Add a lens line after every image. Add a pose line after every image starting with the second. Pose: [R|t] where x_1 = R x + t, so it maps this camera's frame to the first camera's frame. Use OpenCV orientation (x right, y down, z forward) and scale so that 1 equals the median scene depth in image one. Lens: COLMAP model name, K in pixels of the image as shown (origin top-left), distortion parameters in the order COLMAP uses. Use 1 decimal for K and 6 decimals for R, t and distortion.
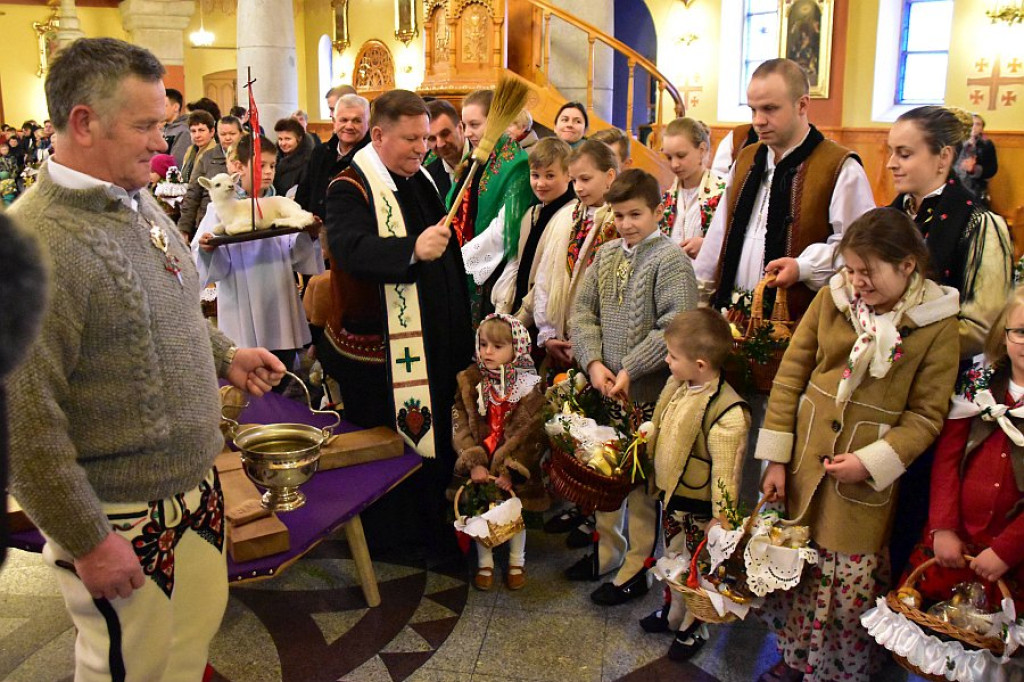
lens RADIAL K [[973.8, 0, 512.0], [0, 973.8, 341.0], [0, 0, 1]] dist [-0.148927, 0.214683]
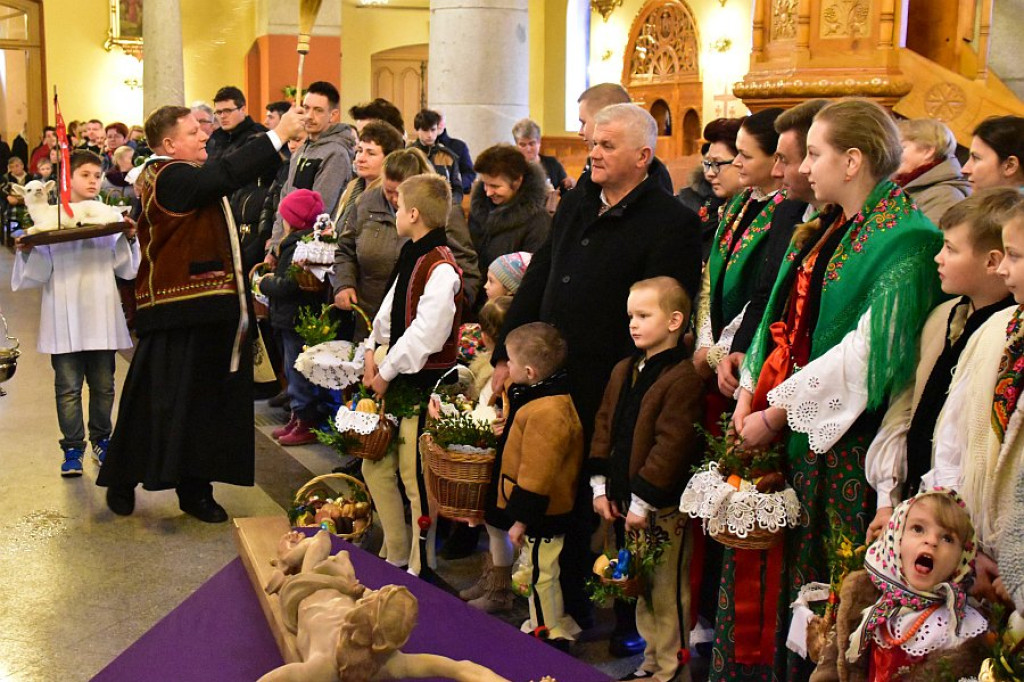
lens RADIAL K [[795.5, 0, 513.2], [0, 795.5, 307.3], [0, 0, 1]] dist [0.055364, 0.000616]
pose [[0.959323, 0.011451, -0.282077, -0.080870], [-0.073482, 0.974864, -0.210334, -0.021815], [0.272578, 0.222506, 0.936051, 0.494039]]
